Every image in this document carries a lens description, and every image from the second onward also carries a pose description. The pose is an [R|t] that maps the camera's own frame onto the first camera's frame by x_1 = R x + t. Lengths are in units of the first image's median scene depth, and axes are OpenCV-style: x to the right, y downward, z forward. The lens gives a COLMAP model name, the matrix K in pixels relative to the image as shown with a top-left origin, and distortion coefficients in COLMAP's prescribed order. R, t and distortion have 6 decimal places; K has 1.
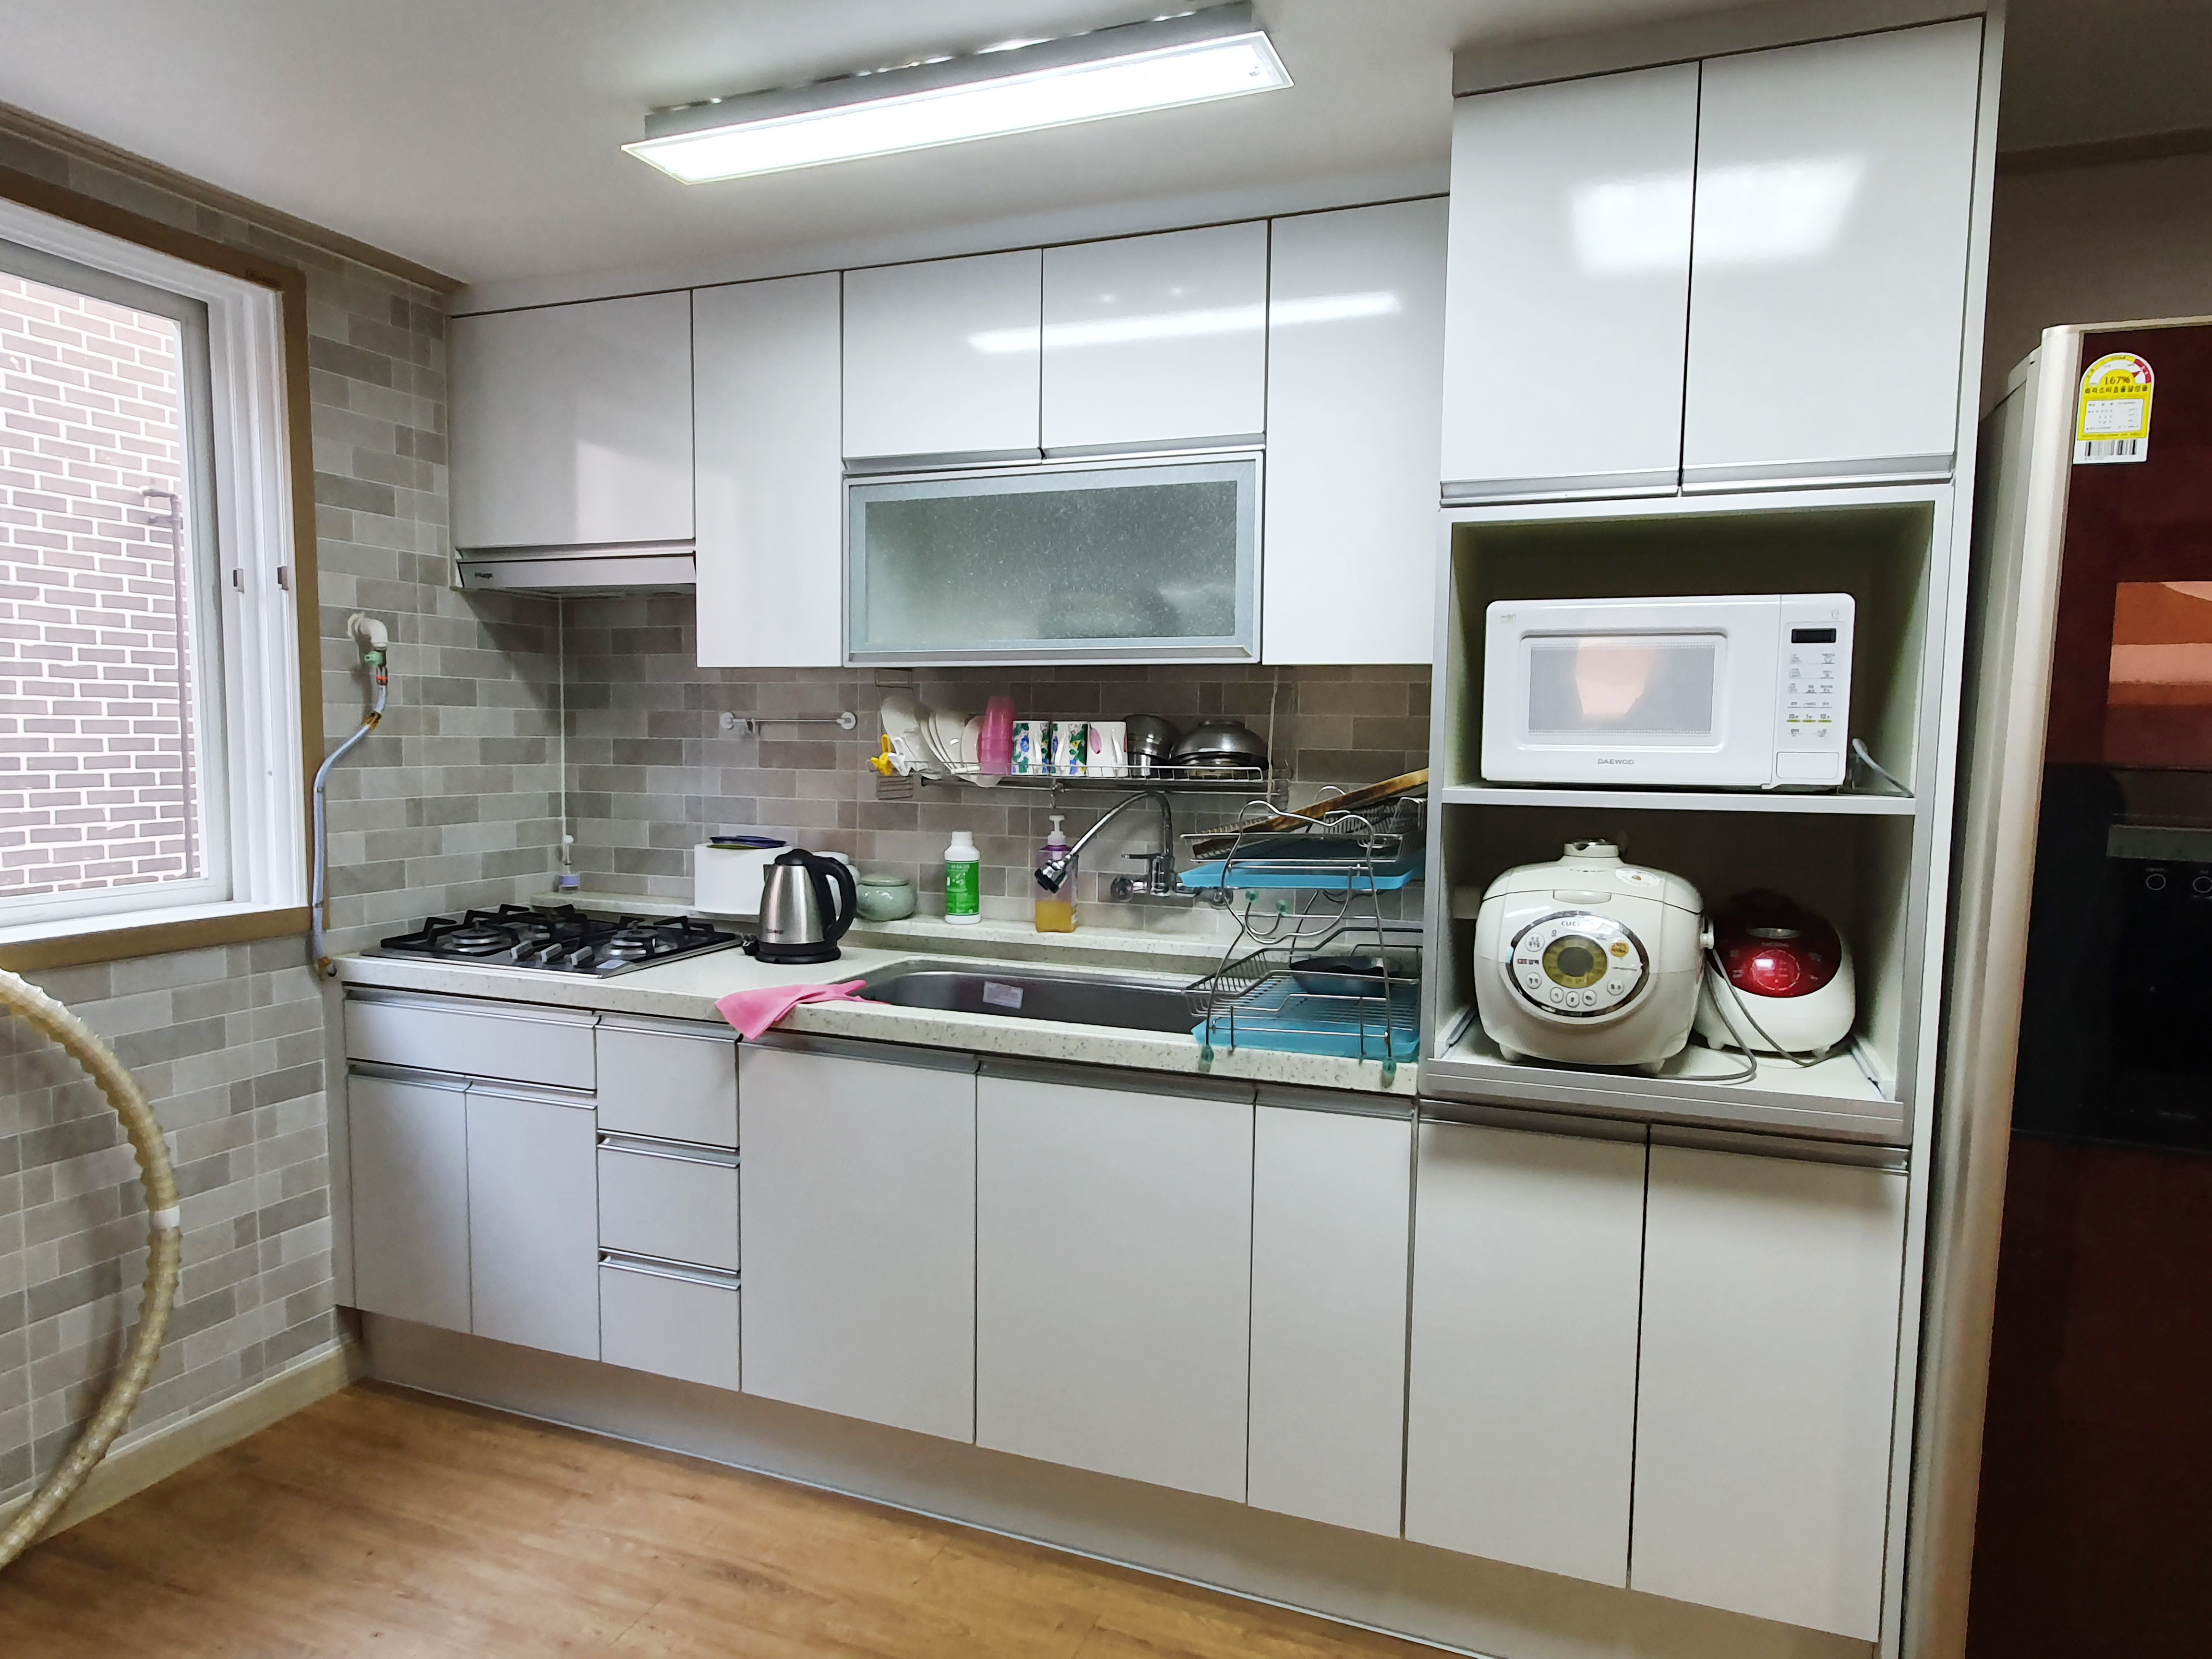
lens RADIAL K [[1294.8, 0, 1106.0], [0, 1294.8, 829.5], [0, 0, 1]] dist [0.000496, 0.002600]
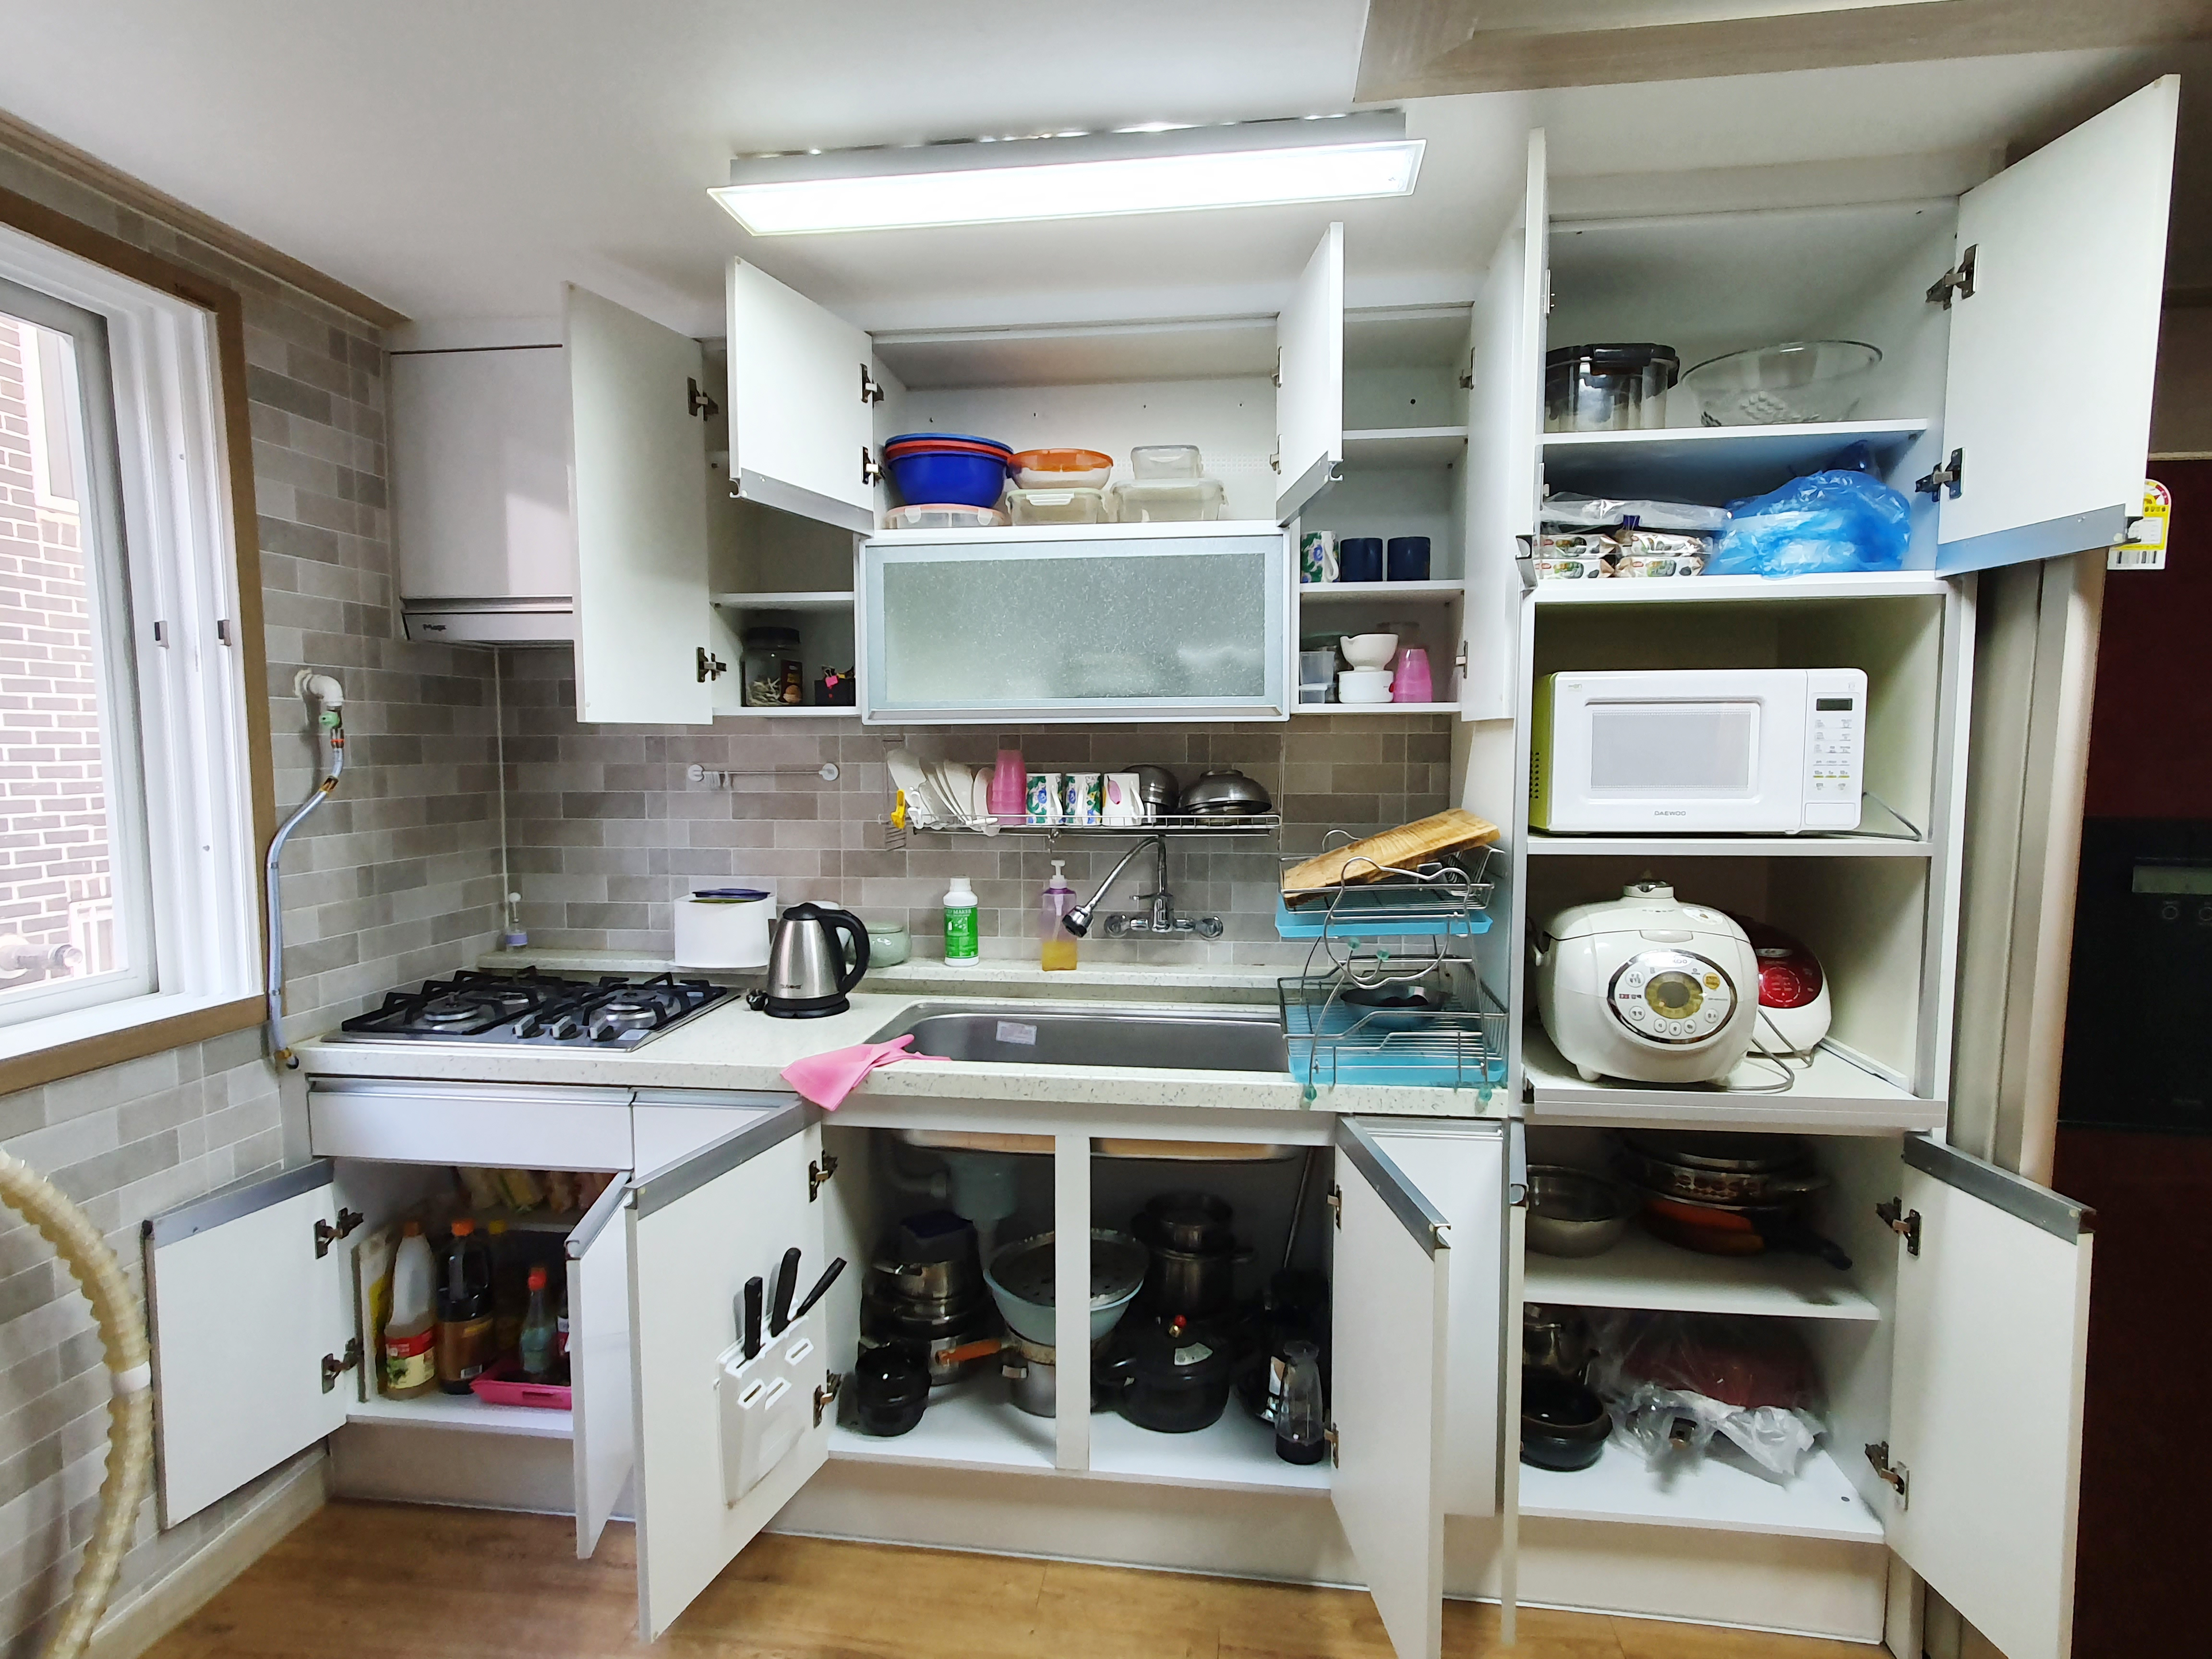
lens RADIAL K [[1107.0, 0, 1106.0], [0, 1107.0, 829.5], [0, 0, 1]] dist [-0.001162, 0.007531]
pose [[0.973204, -0.031874, 0.227724, -0.215831], [0.032198, 0.999479, 0.002290, -0.038684], [-0.227678, 0.005103, 0.973723, 0.109878]]
